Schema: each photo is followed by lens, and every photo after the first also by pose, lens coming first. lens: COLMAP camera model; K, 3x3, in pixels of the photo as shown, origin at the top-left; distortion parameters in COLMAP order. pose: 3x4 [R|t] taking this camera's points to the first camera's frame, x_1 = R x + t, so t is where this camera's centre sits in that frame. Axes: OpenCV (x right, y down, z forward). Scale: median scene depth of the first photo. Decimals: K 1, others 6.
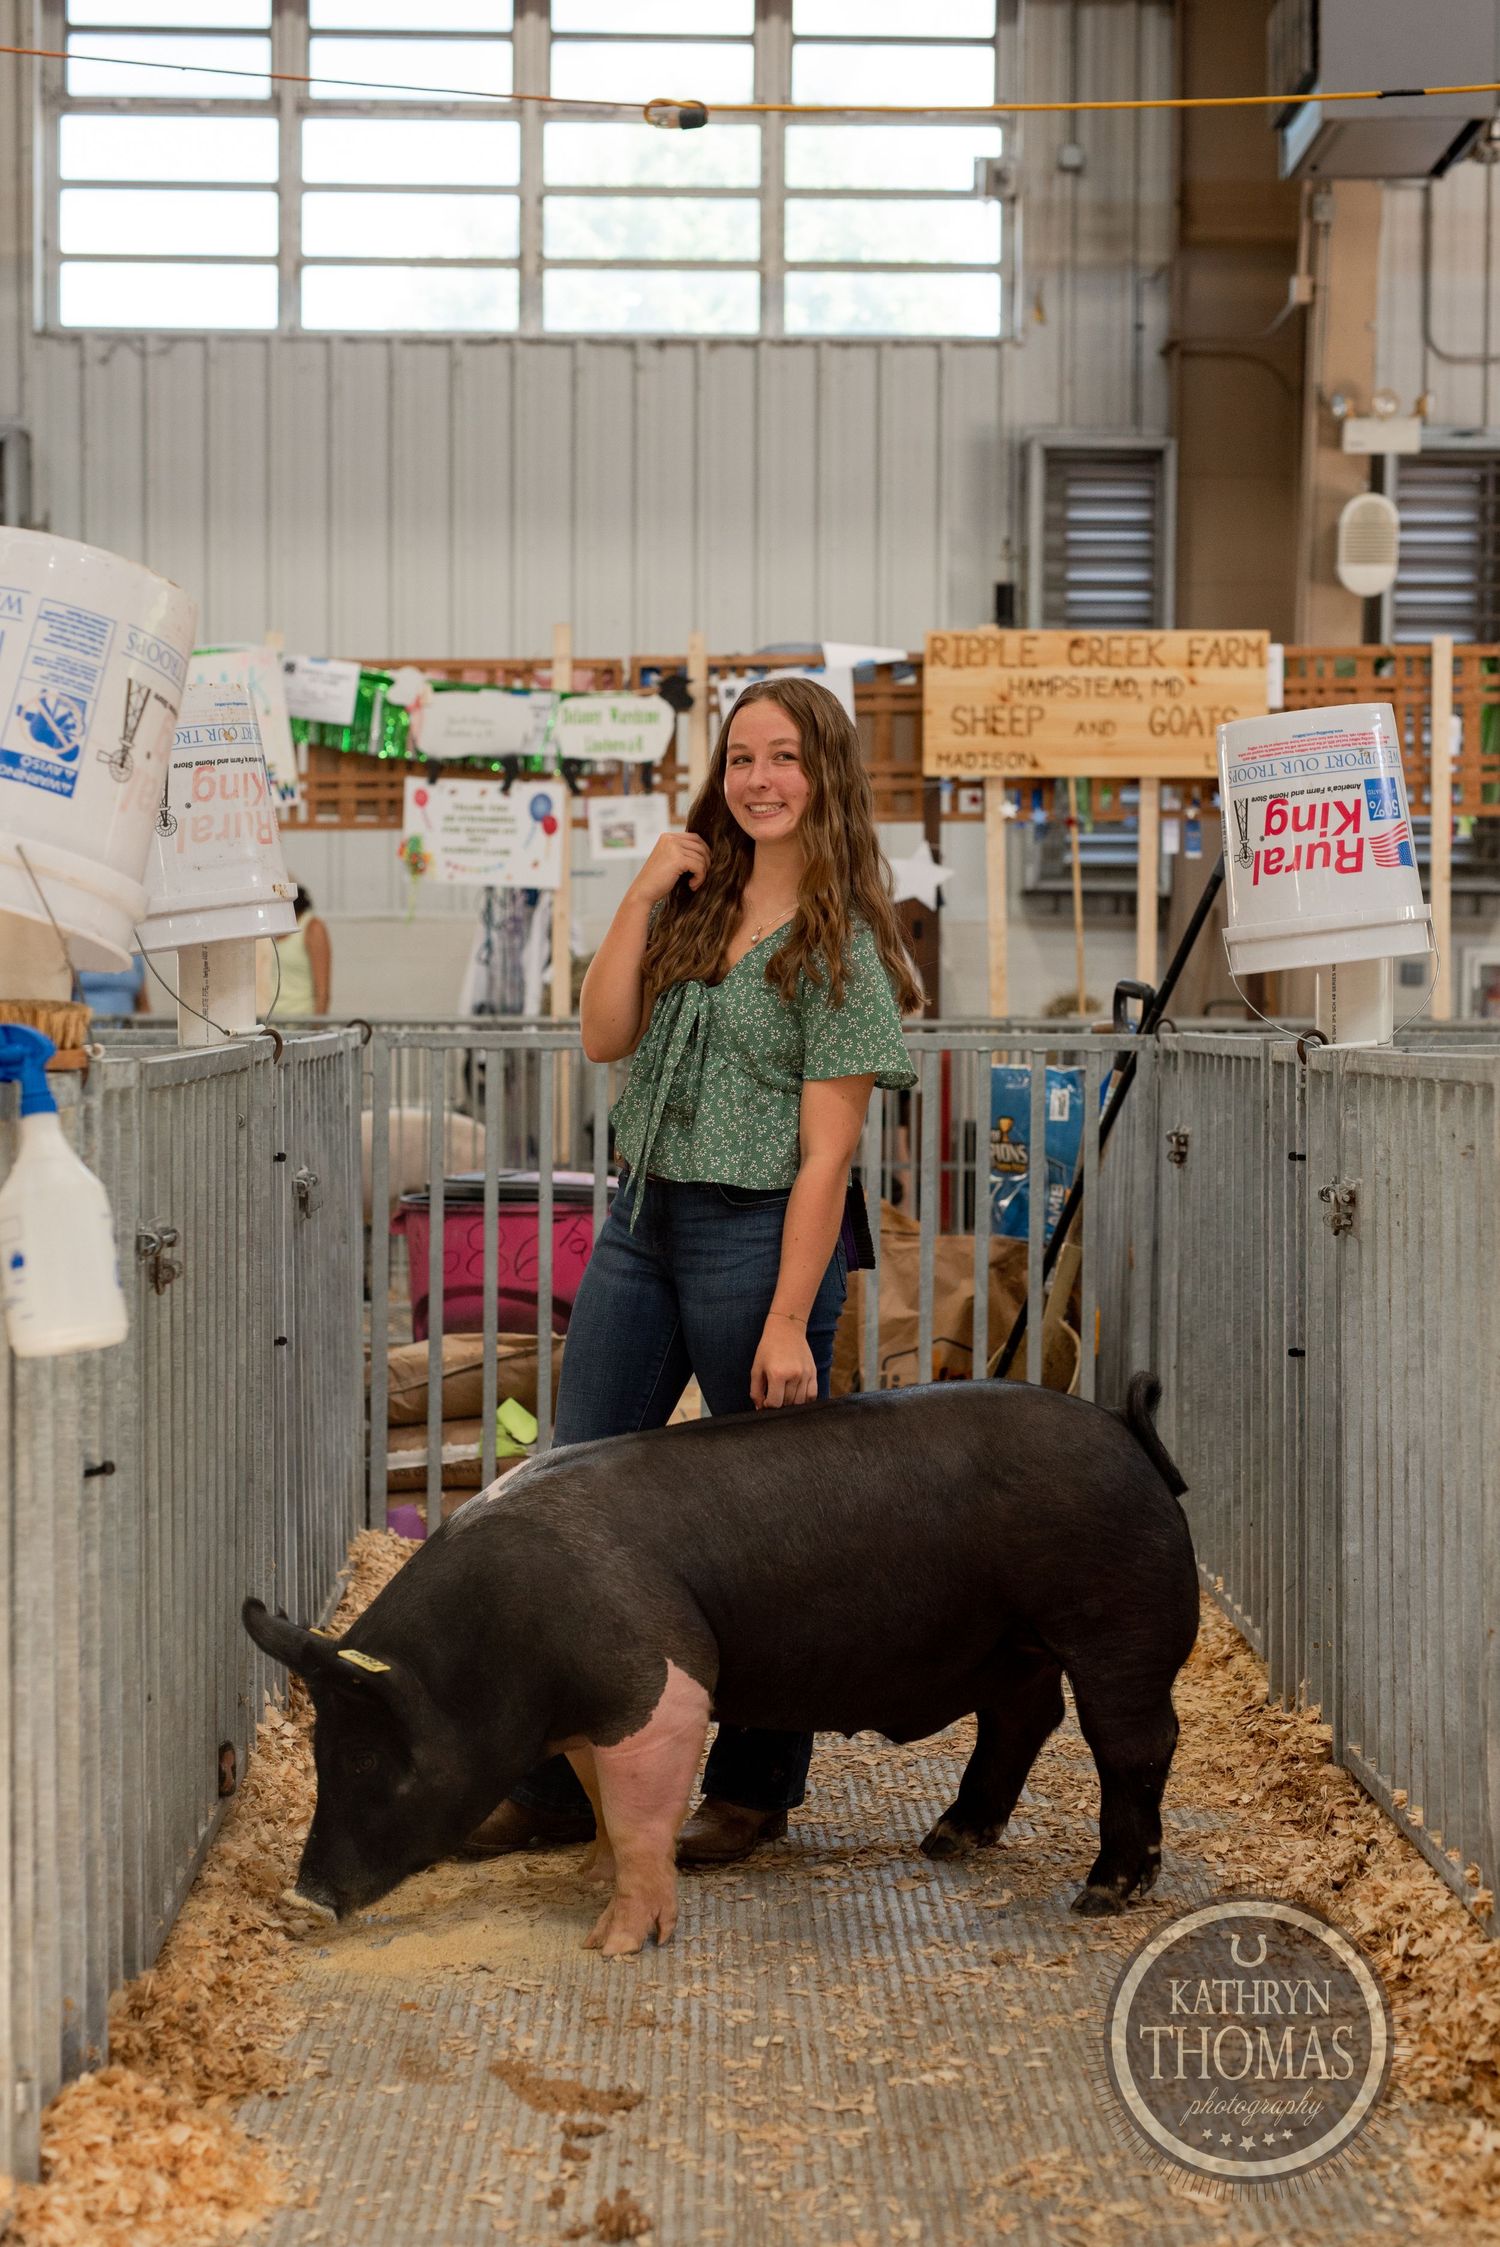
lens RADIAL K [[3373.1, 0, 756.5], [0, 3373.1, 1155.7], [0, 0, 1]] dist [-0.011595, 0.076783]
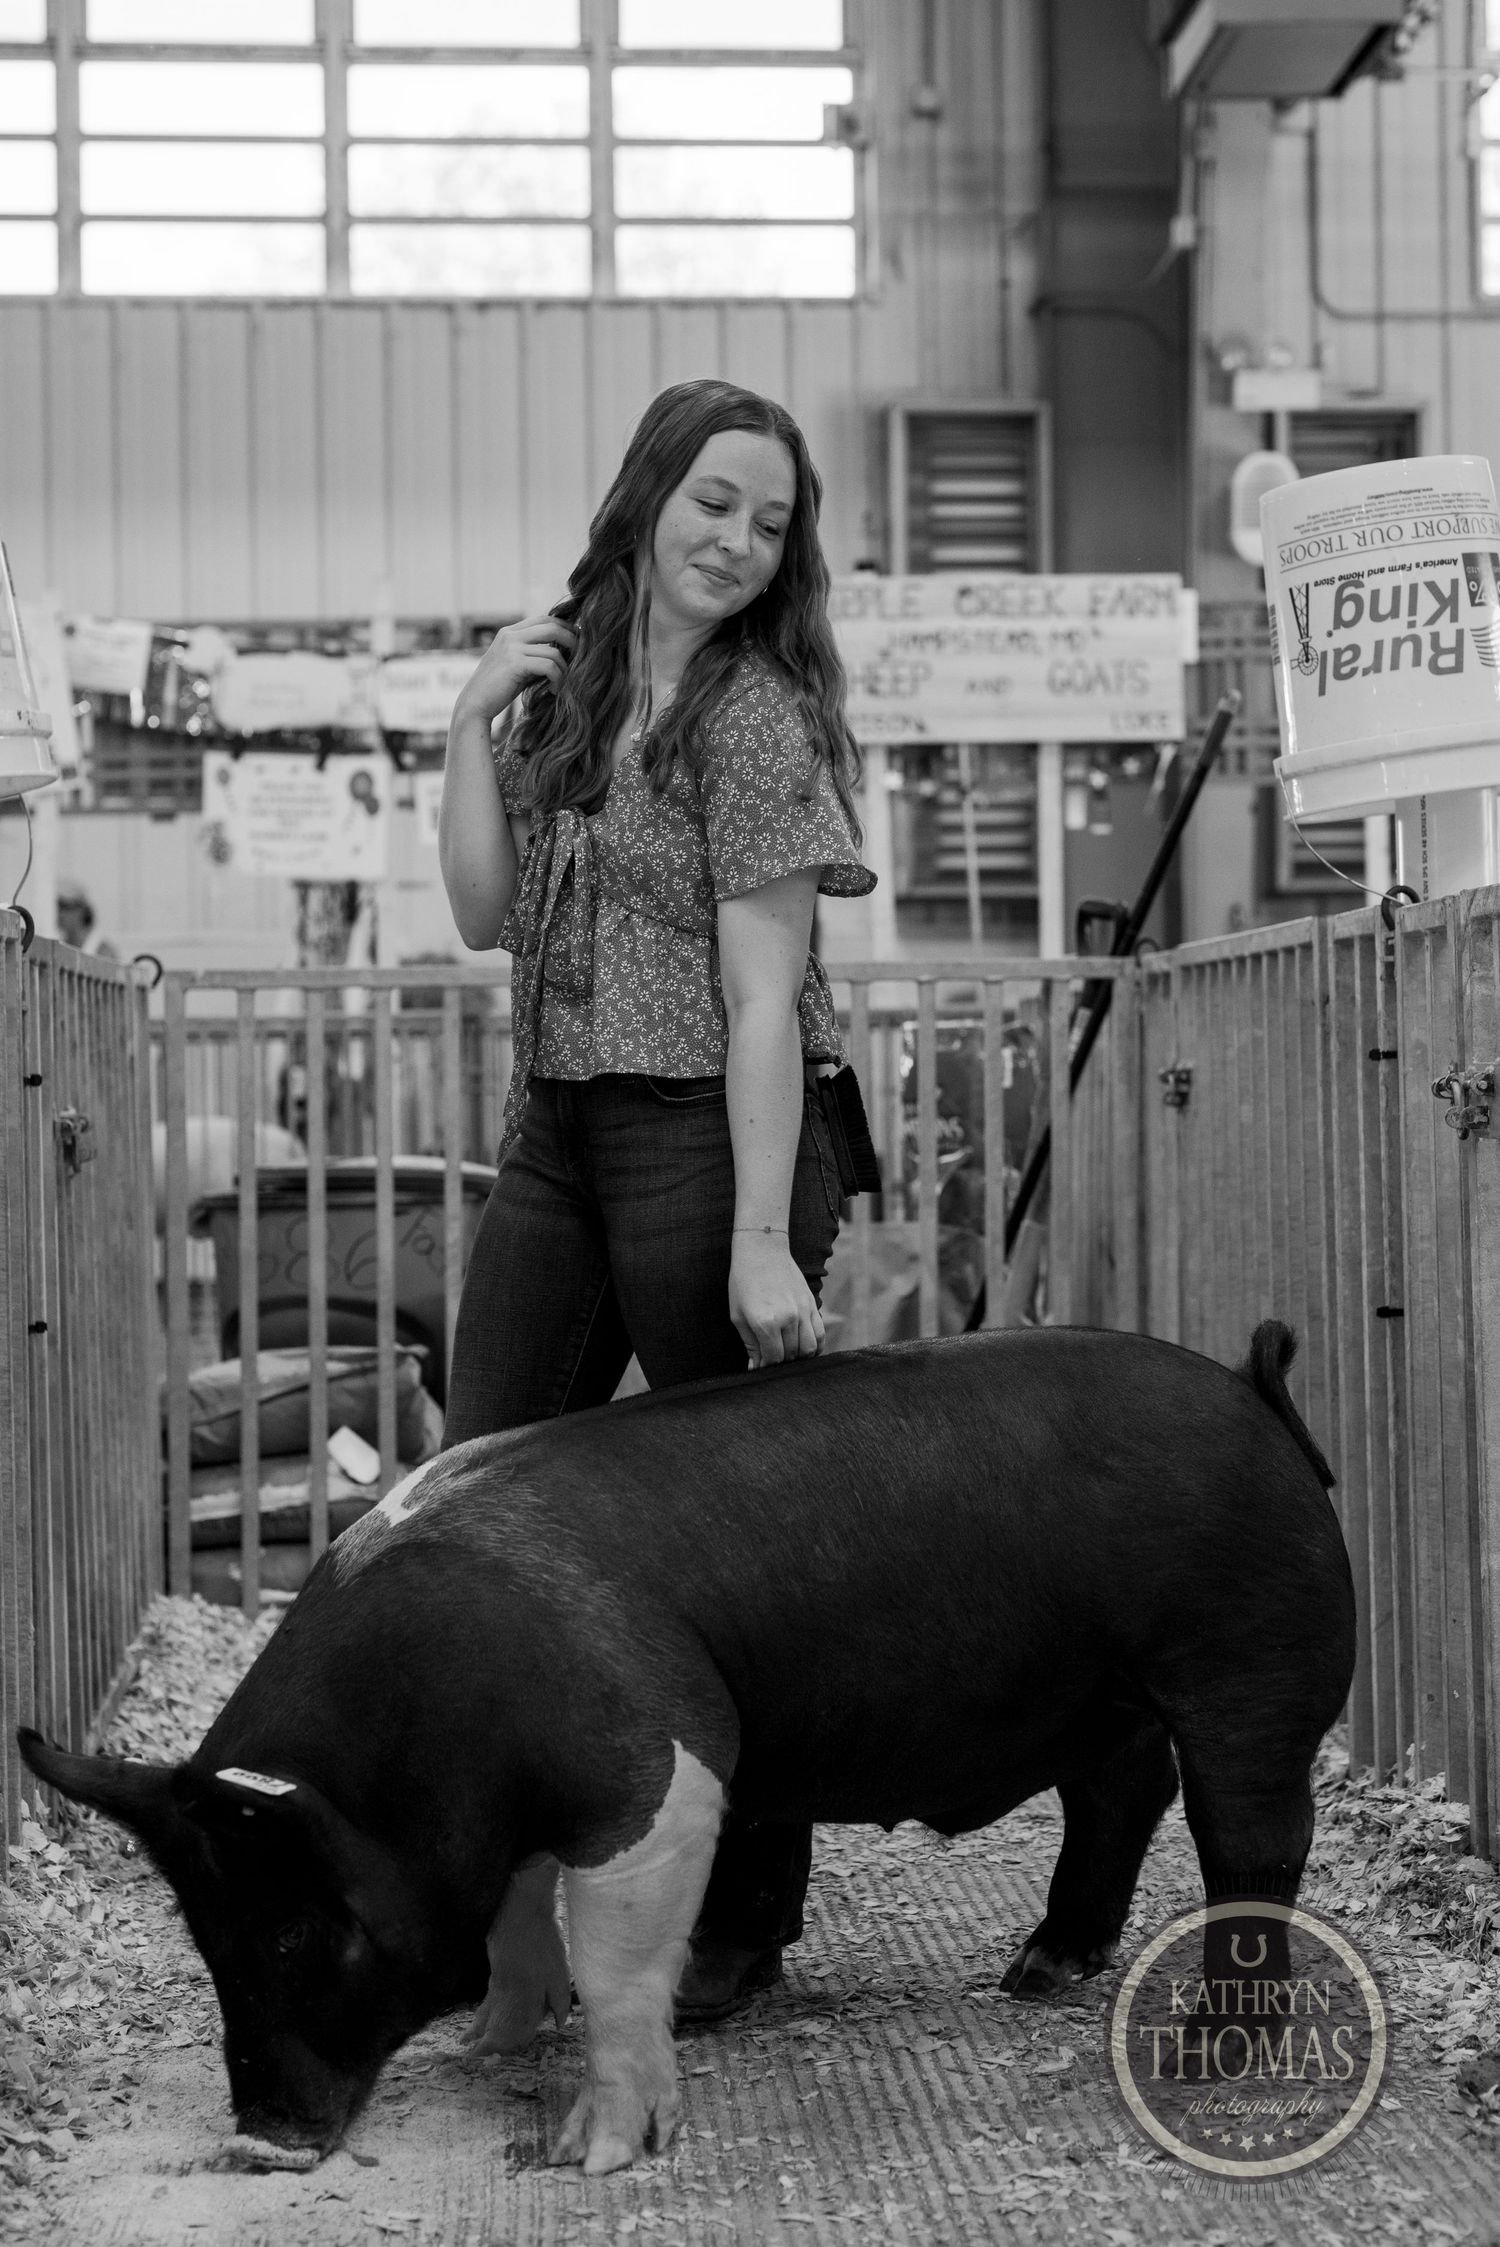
lens RADIAL K [[3375.1, 0, 746.4], [0, 3375.1, 1126.5], [0, 0, 1]] dist [-0.010100, 0.062299]
pose [[0.998435, -0.020175, 0.052150, -0.018223], [0.022201, 0.999010, -0.038555, 0.033718], [-0.051320, 0.039653, 0.997895, 0.194915]]
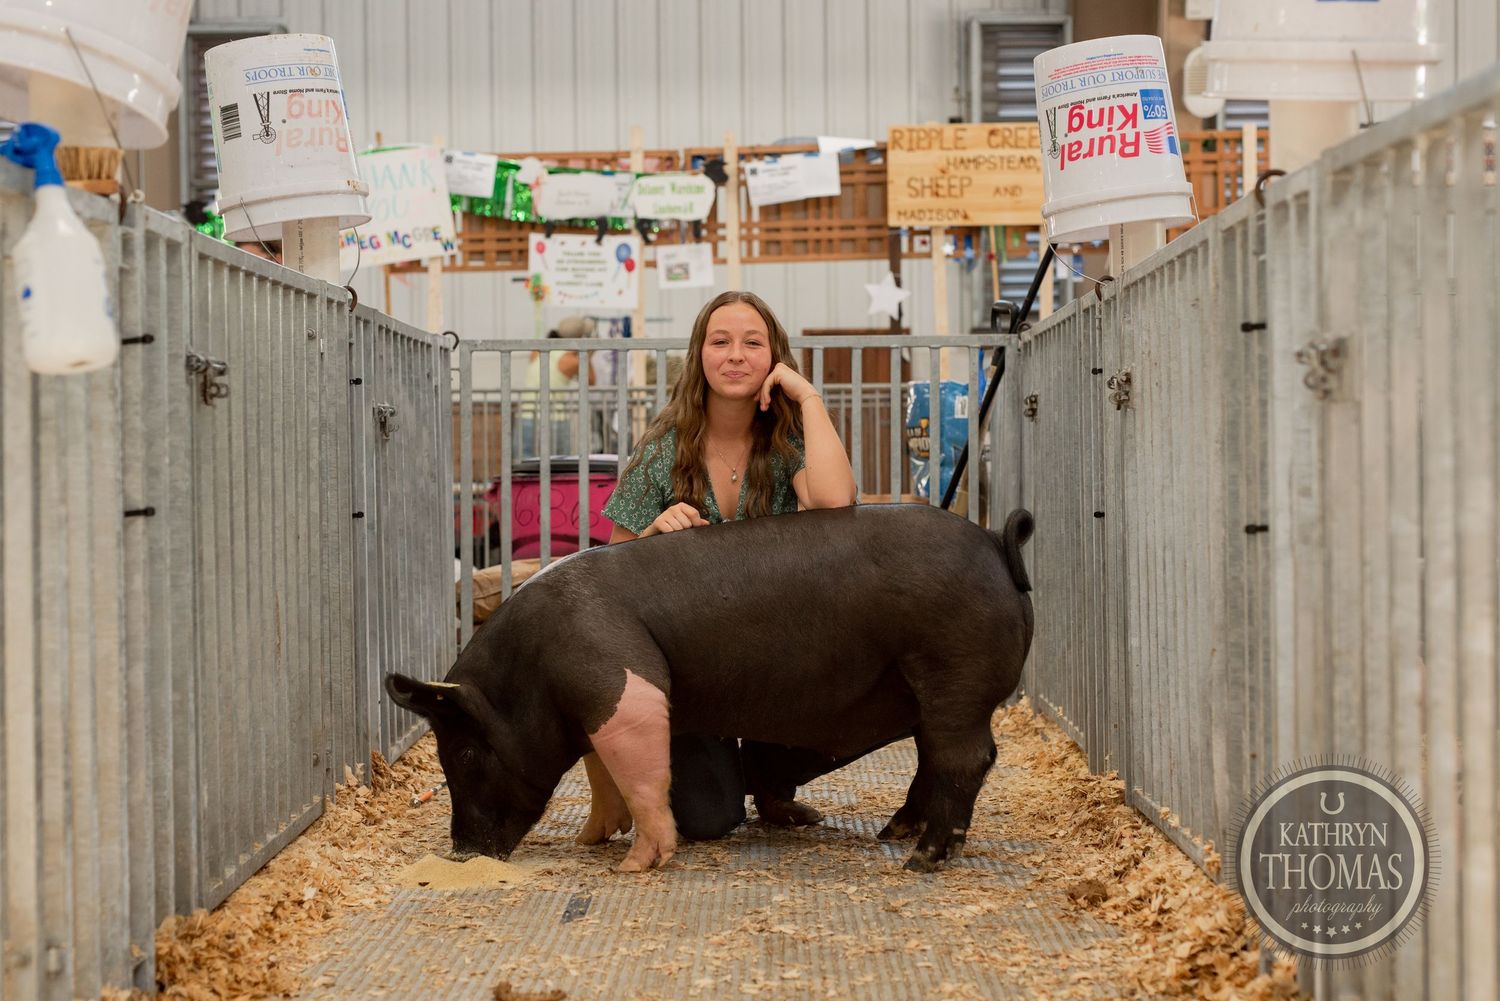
lens RADIAL K [[2251.8, 0, 769.6], [0, 2251.8, 532.4], [0, 0, 1]] dist [-0.011595, 0.076783]
pose [[0.999409, -0.012829, -0.031907, 0.044010], [0.011892, 0.999498, -0.029382, 0.071788], [0.032268, 0.028985, 0.999059, 0.068138]]
